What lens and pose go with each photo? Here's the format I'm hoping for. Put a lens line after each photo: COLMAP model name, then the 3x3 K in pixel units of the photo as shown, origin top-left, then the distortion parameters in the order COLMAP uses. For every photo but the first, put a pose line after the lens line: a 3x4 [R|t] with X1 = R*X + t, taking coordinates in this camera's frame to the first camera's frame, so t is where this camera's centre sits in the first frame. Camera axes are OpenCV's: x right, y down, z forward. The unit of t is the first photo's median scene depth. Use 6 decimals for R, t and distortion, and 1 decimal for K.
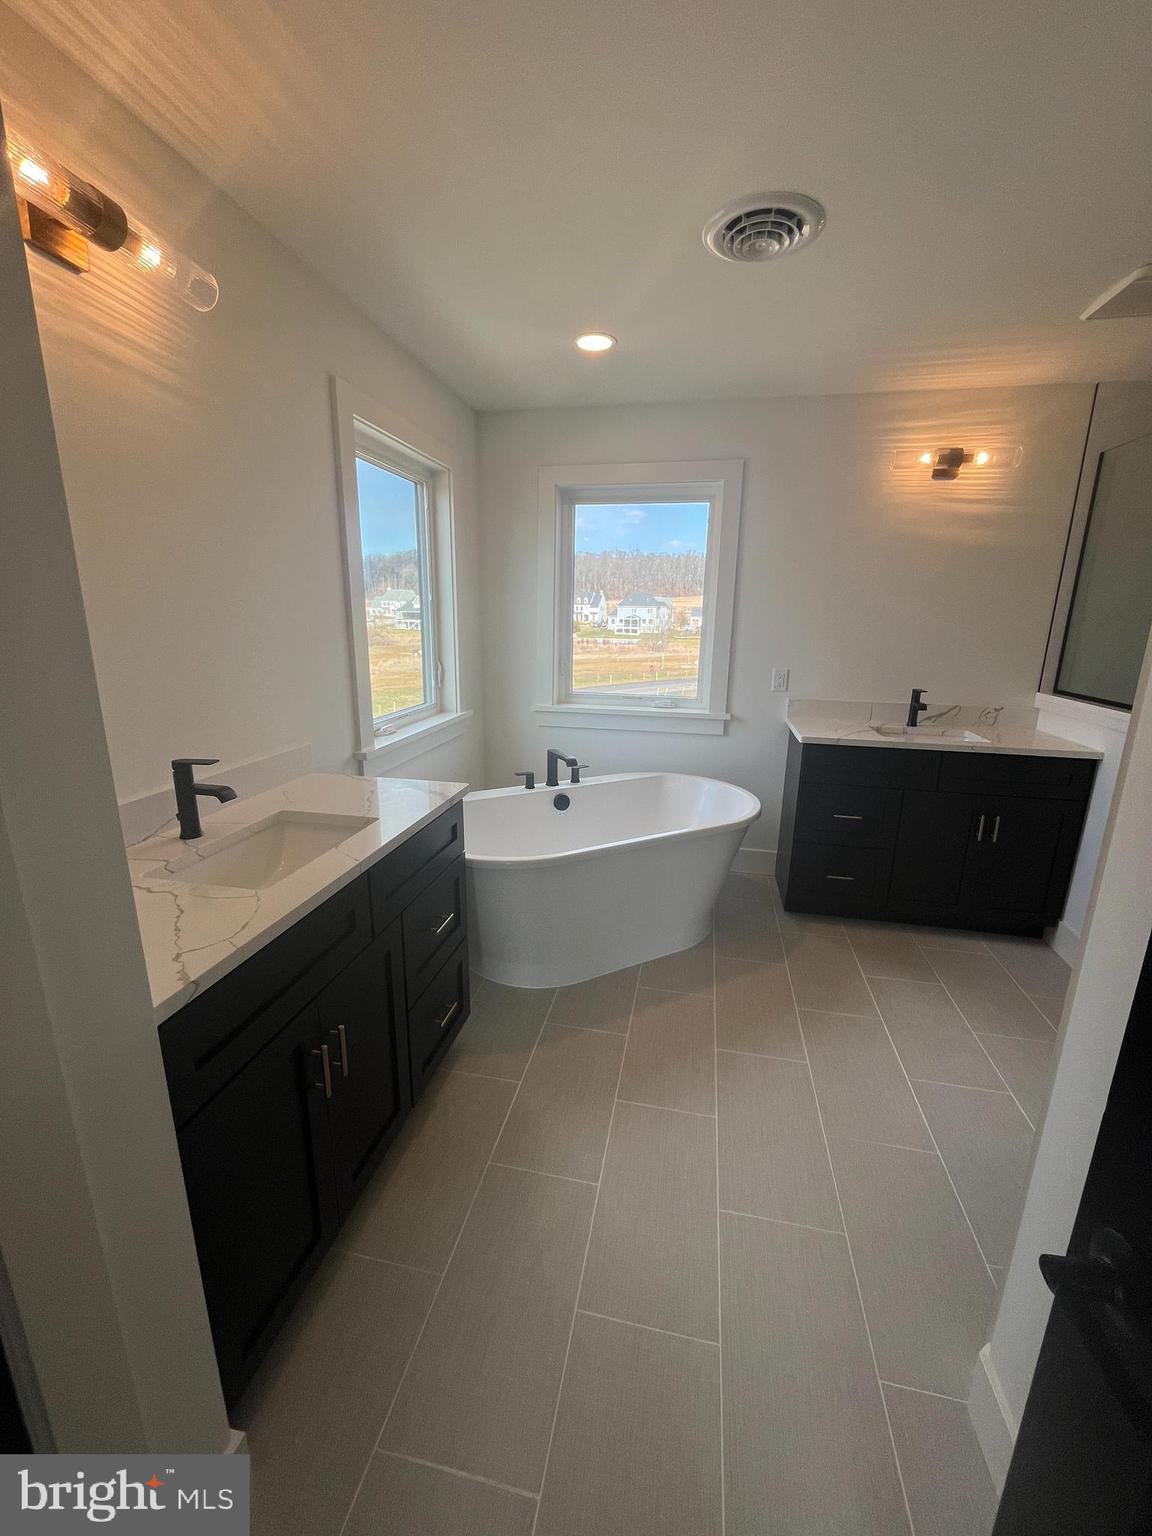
lens RADIAL K [[624.3, 0, 574.4], [0, 624.3, 769.2], [0, 0, 1]] dist [-0.000690, -0.000039]
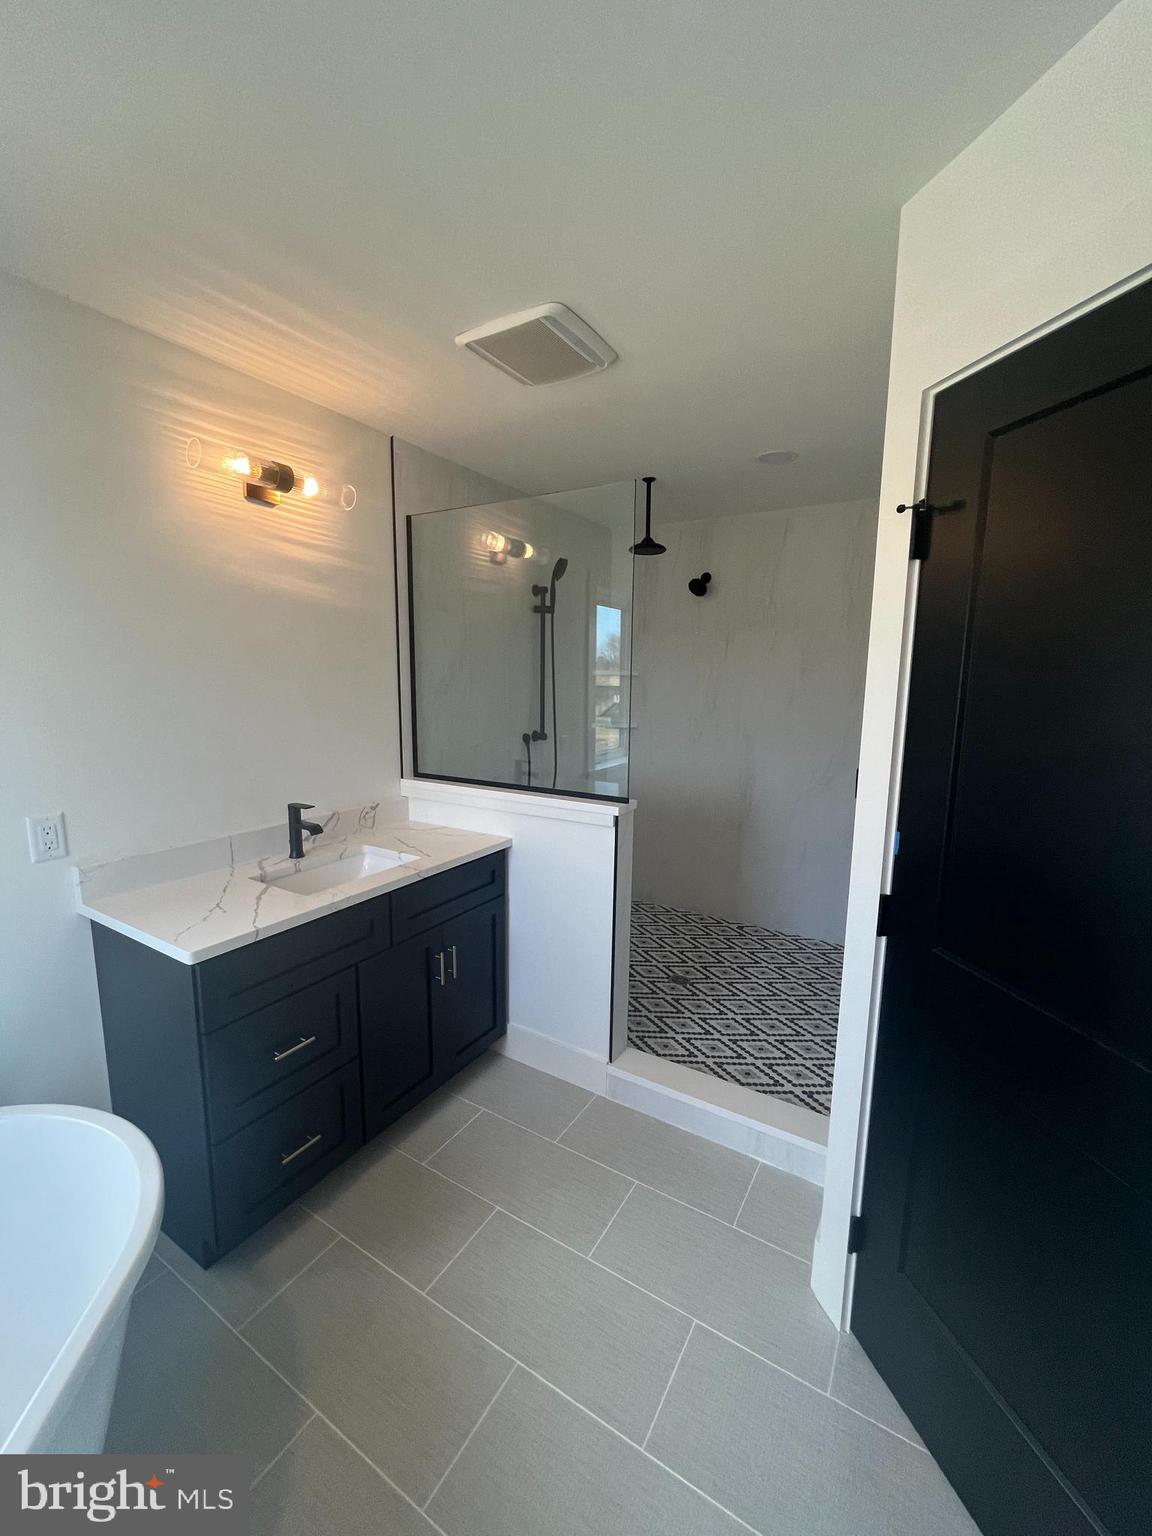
lens RADIAL K [[624.3, 0, 575.7], [0, 624.3, 769.4], [0, 0, 1]] dist [-0.000690, -0.000039]
pose [[0.335563, -0.154632, 0.929240, 0.024908], [0.223277, 0.971382, 0.081016, -0.161949], [-0.915175, 0.180292, 0.360486, 0.495623]]
